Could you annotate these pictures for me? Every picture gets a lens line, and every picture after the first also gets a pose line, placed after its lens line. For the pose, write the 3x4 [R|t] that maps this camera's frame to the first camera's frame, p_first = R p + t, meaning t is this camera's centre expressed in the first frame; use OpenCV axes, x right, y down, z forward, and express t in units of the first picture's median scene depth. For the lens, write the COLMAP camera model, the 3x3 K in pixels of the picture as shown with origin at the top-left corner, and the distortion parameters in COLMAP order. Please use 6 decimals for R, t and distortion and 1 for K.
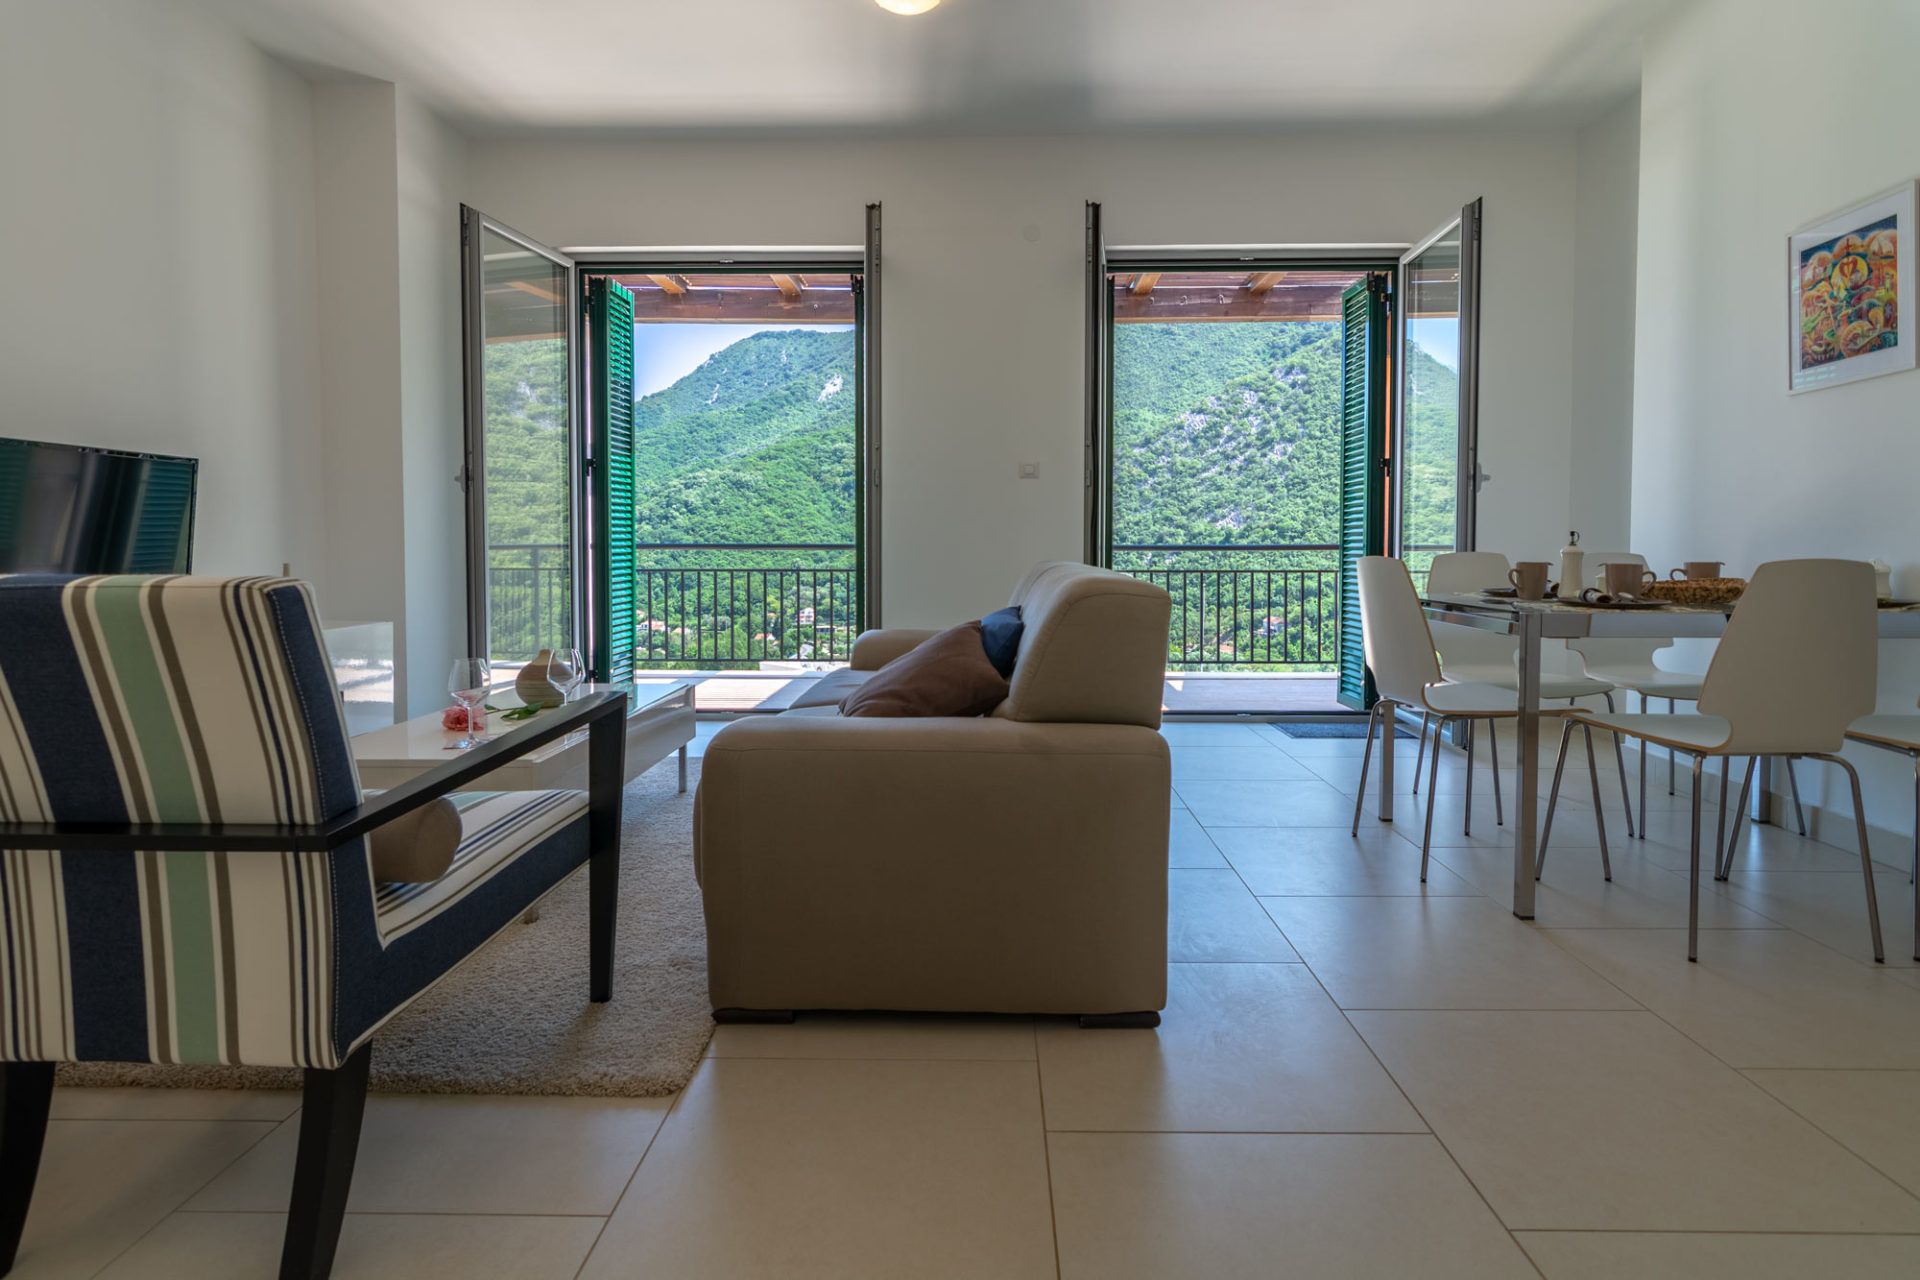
lens RADIAL K [[953.3, 0, 971.6], [0, 953.3, 582.3], [0, 0, 1]] dist [0.000364, 0.000575]
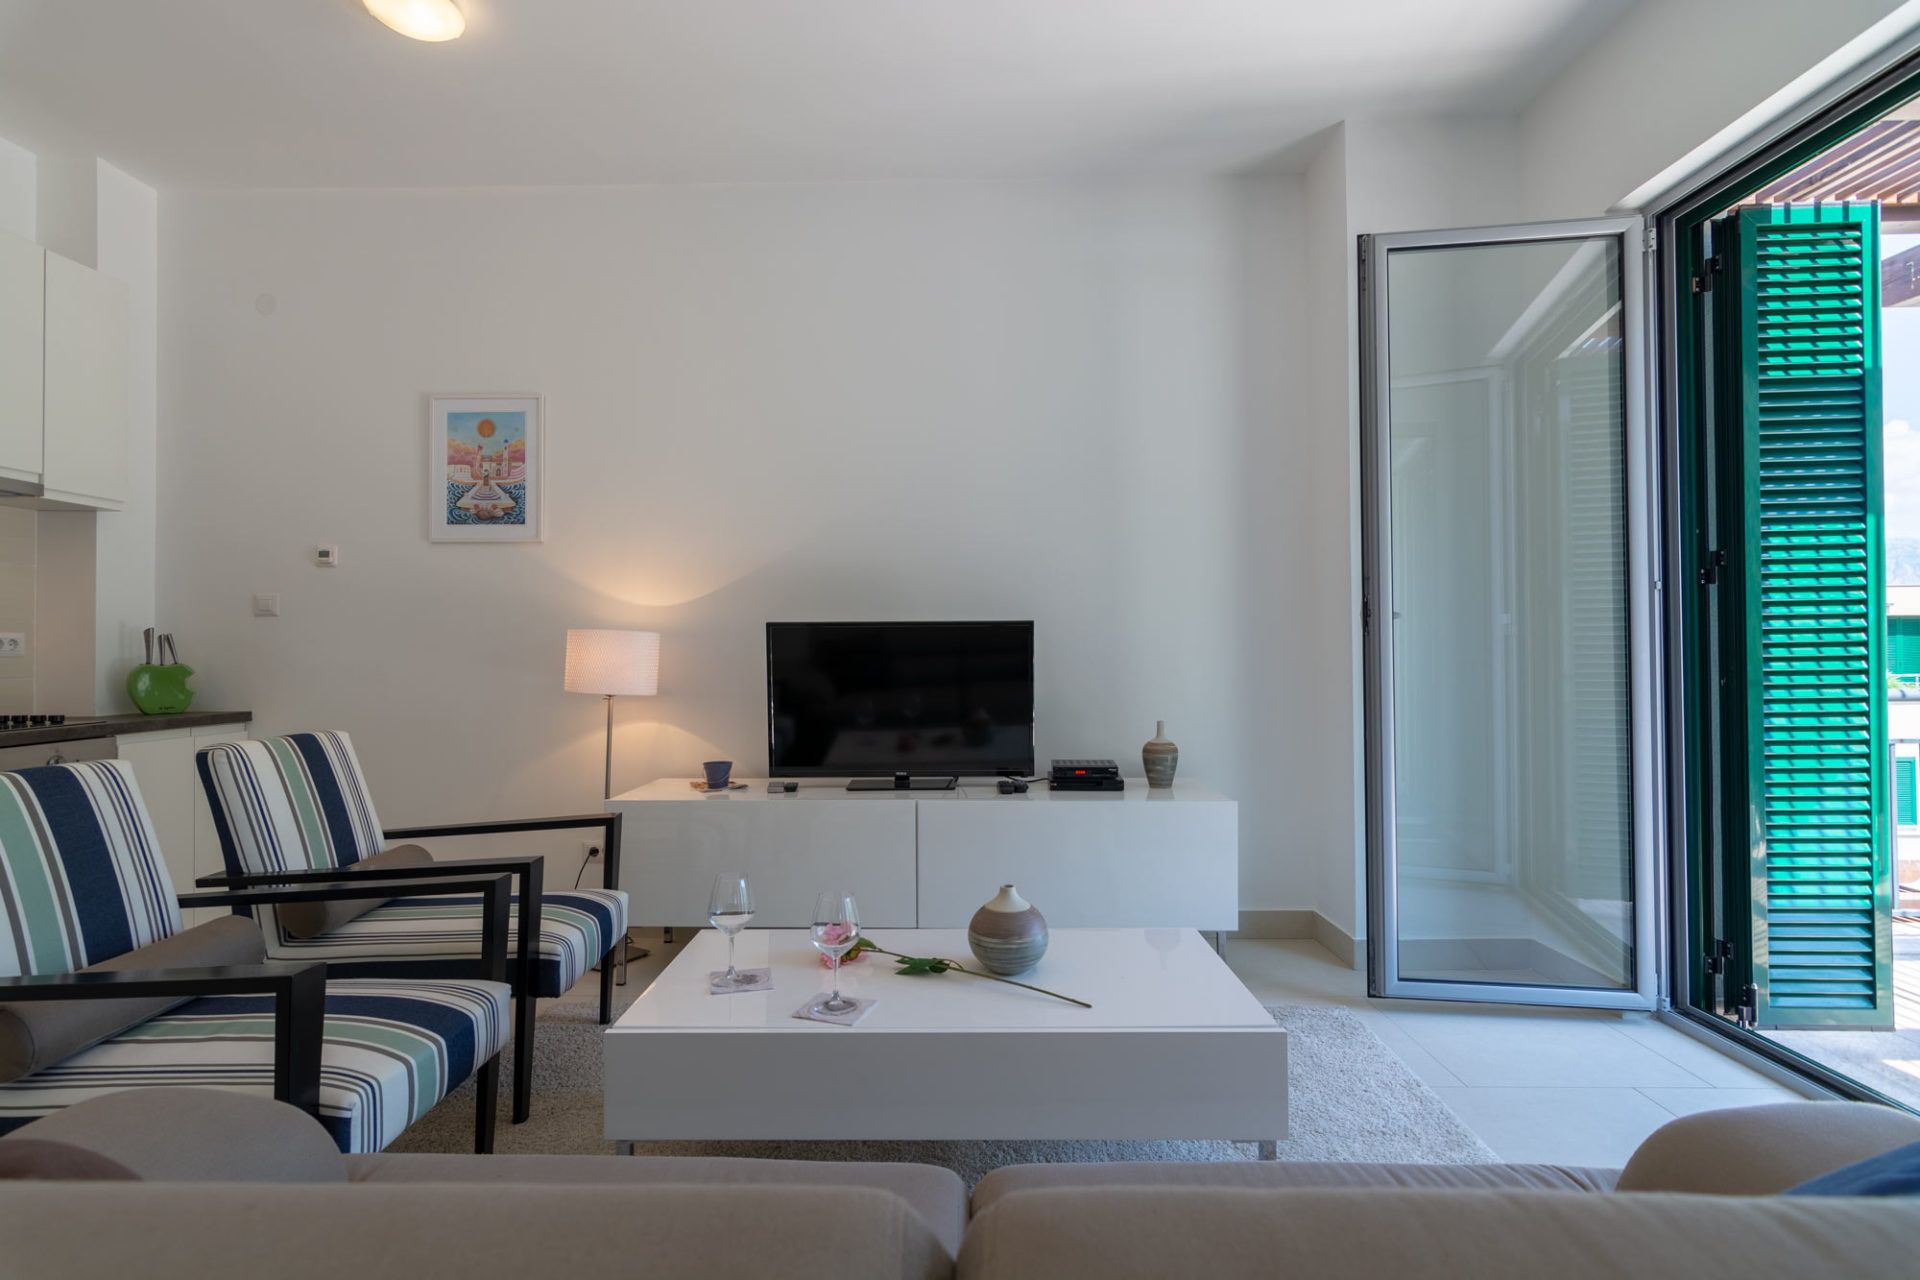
lens RADIAL K [[929.1, 0, 945.5], [0, 929.1, 638.1], [0, 0, 1]] dist [0.001469, 0.001087]
pose [[-0.000990, -0.014771, -0.999890, 0.166044], [-0.034303, 0.999303, -0.014729, -0.070284], [0.999411, 0.034284, -0.001496, 0.695172]]
